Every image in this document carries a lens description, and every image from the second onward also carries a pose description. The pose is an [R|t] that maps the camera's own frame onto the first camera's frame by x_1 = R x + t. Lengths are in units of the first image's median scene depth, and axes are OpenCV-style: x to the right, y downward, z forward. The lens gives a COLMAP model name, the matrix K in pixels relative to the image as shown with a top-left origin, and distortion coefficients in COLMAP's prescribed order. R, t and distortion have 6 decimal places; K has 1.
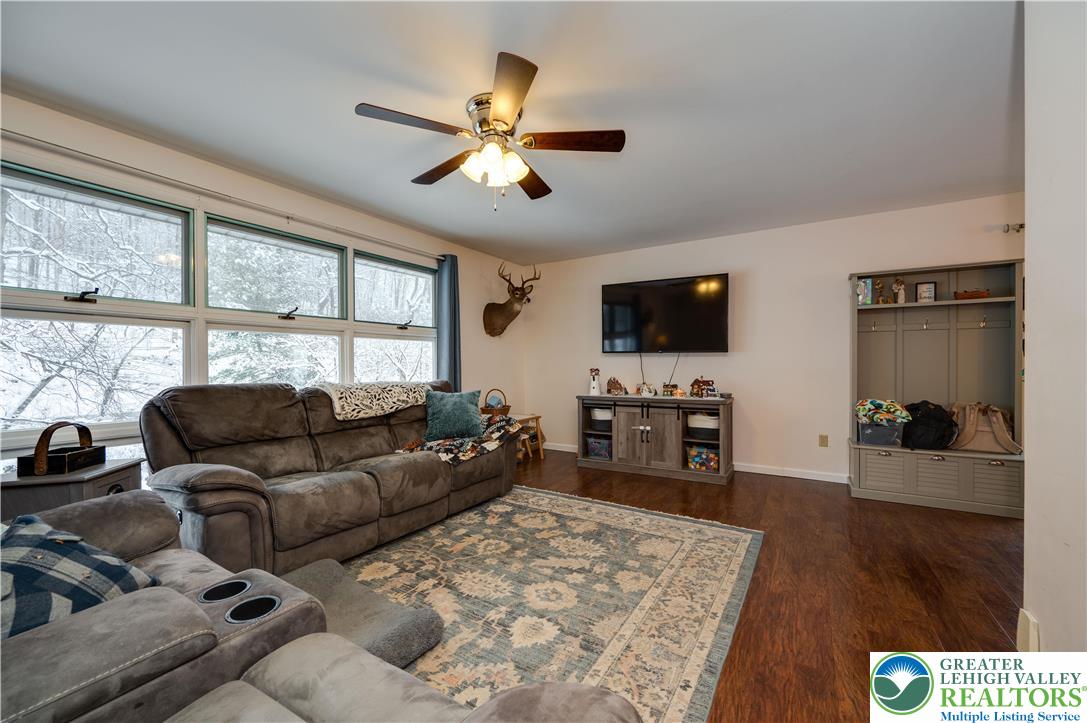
lens RADIAL K [[427.6, 0, 549.4], [0, 427.6, 366.3], [0, 0, 1]] dist [0.000943, 0.000355]
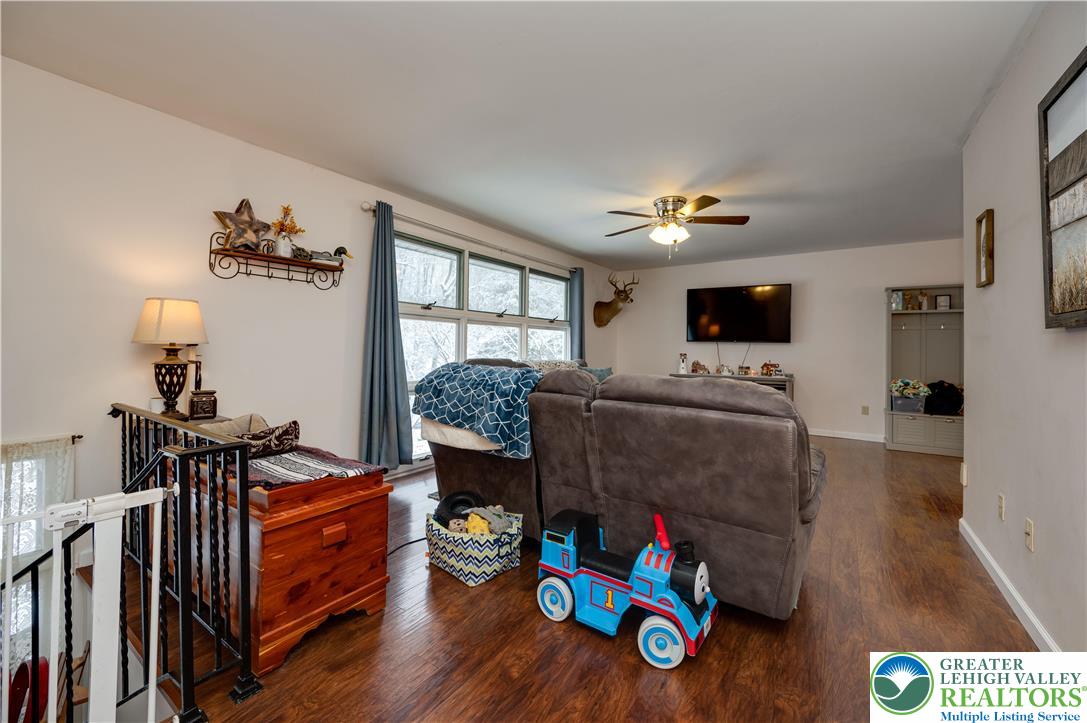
lens RADIAL K [[437.4, 0, 544.9], [0, 437.4, 342.0], [0, 0, 1]] dist [0.000030, 0.000036]
pose [[0.998357, 0.017140, -0.054671, -0.338602], [-0.018289, 0.999621, -0.020585, 0.007410], [0.054298, 0.021551, 0.998292, -0.498185]]
